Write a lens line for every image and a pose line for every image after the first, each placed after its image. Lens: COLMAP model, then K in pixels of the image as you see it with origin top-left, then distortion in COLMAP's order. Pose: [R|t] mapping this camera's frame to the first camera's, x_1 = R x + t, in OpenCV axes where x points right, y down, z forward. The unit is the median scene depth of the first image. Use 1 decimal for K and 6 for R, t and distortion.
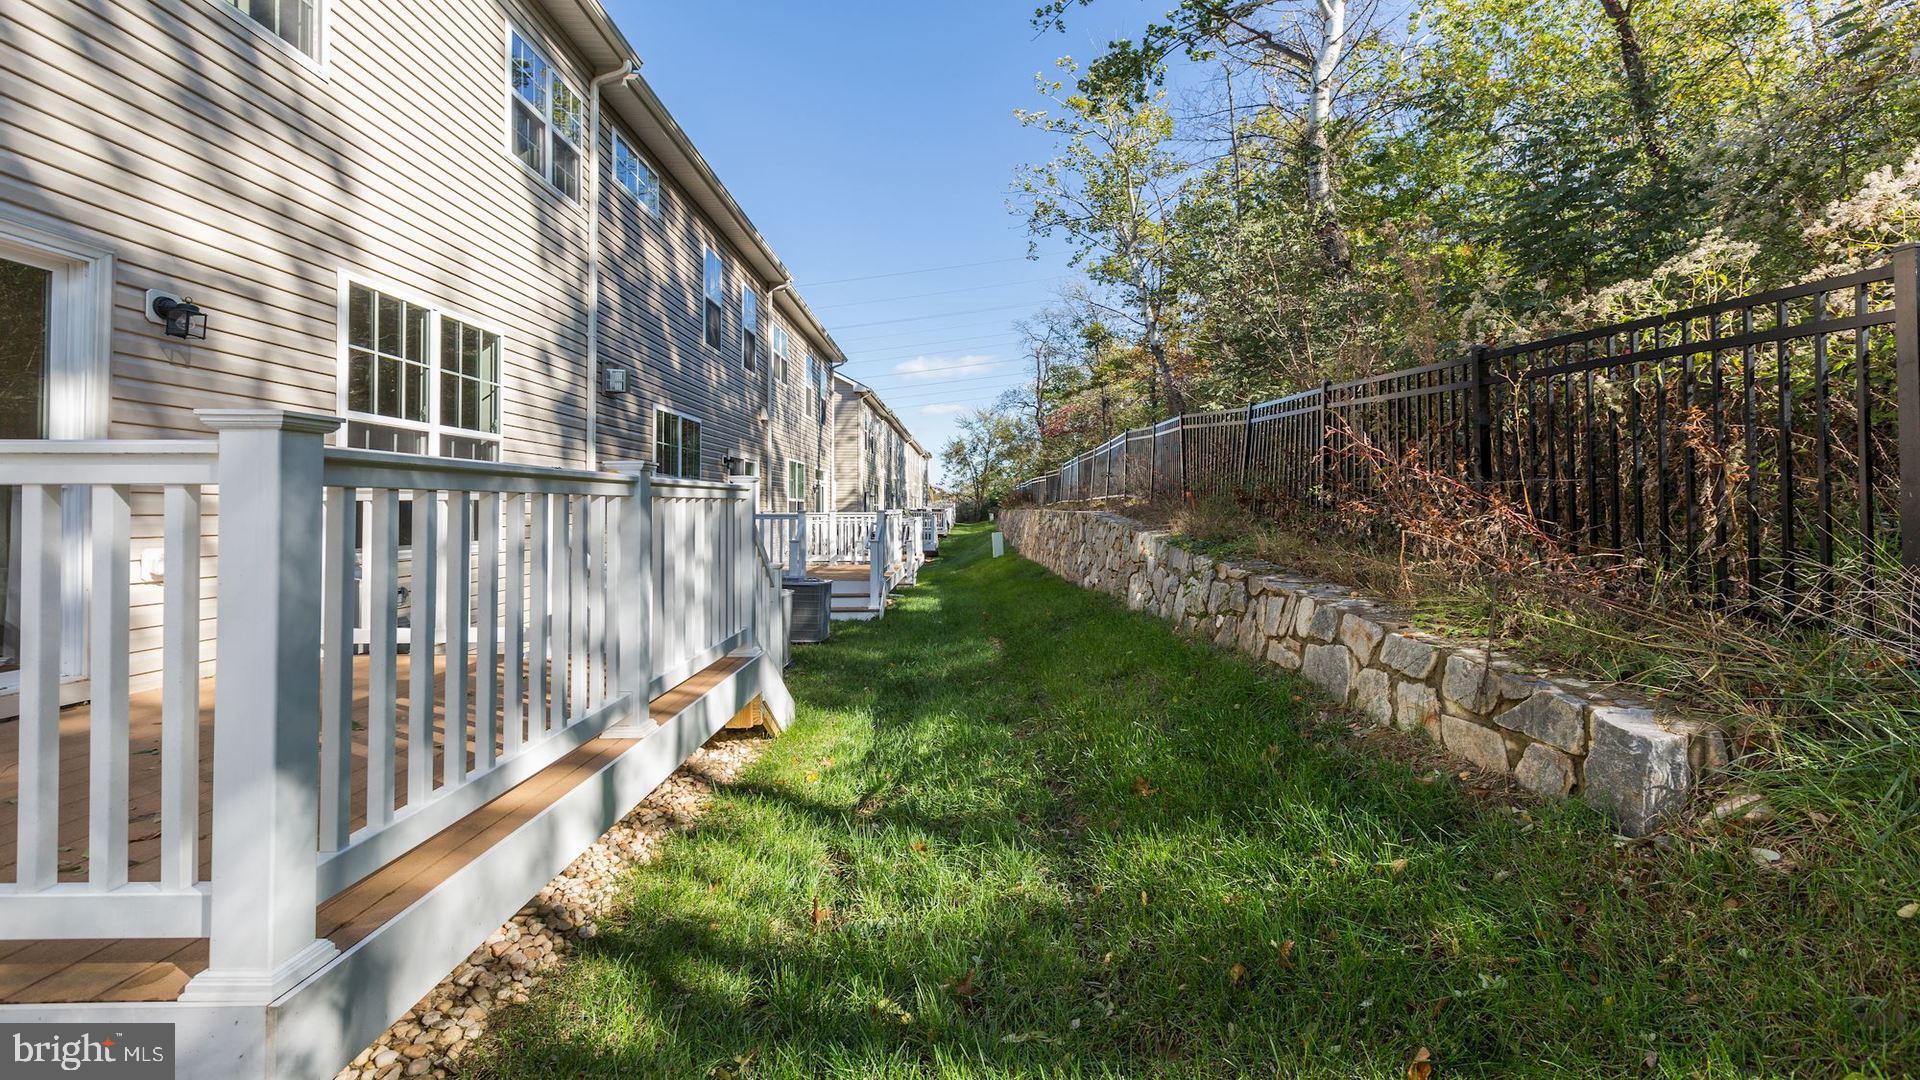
lens RADIAL K [[874.7, 0, 963.1], [0, 874.7, 499.4], [0, 0, 1]] dist [0.000355, 0.000038]
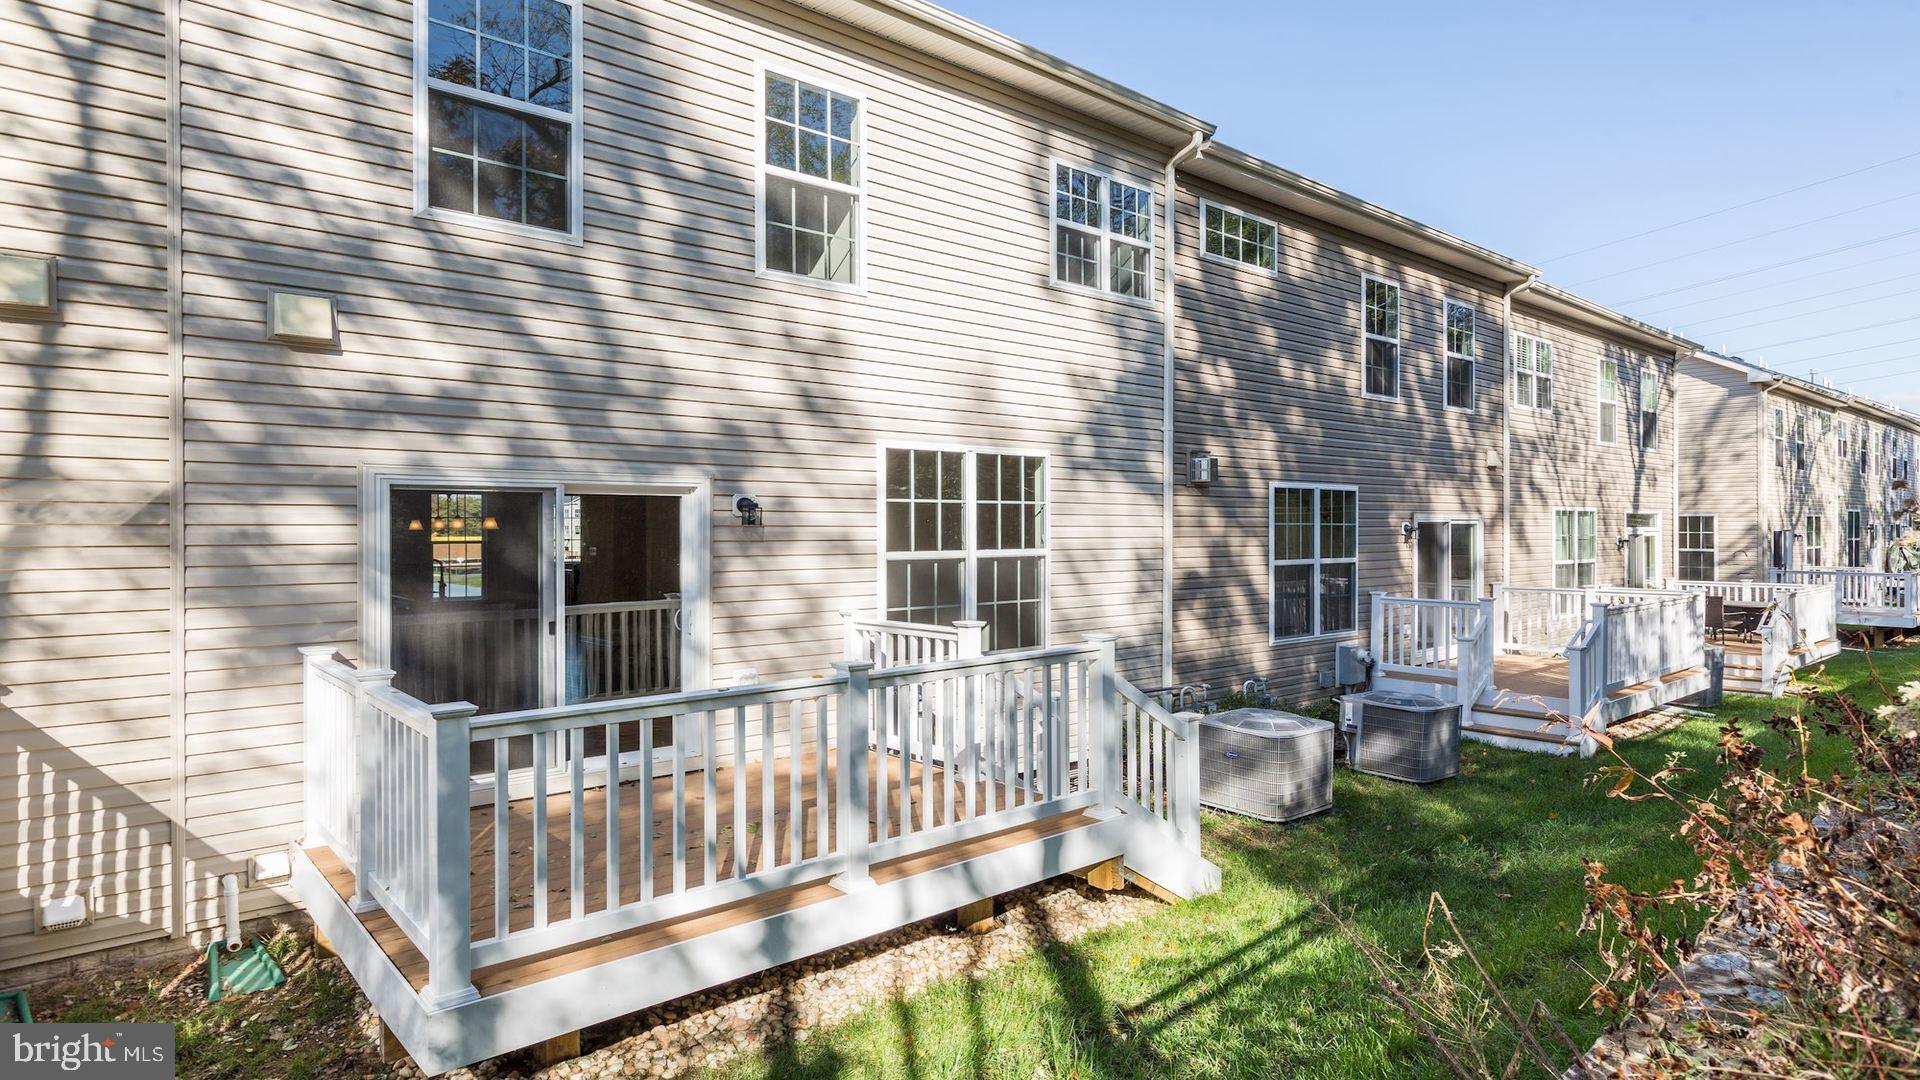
lens RADIAL K [[1045.4, 0, 960.0], [0, 1045.4, 540.0], [0, 0, 1]] dist [-0.000854, -0.000364]
pose [[0.657569, 0.005867, -0.753371, 0.408955], [0.012090, 0.999759, 0.018338, -0.121110], [0.753297, -0.021167, 0.657340, 0.084048]]
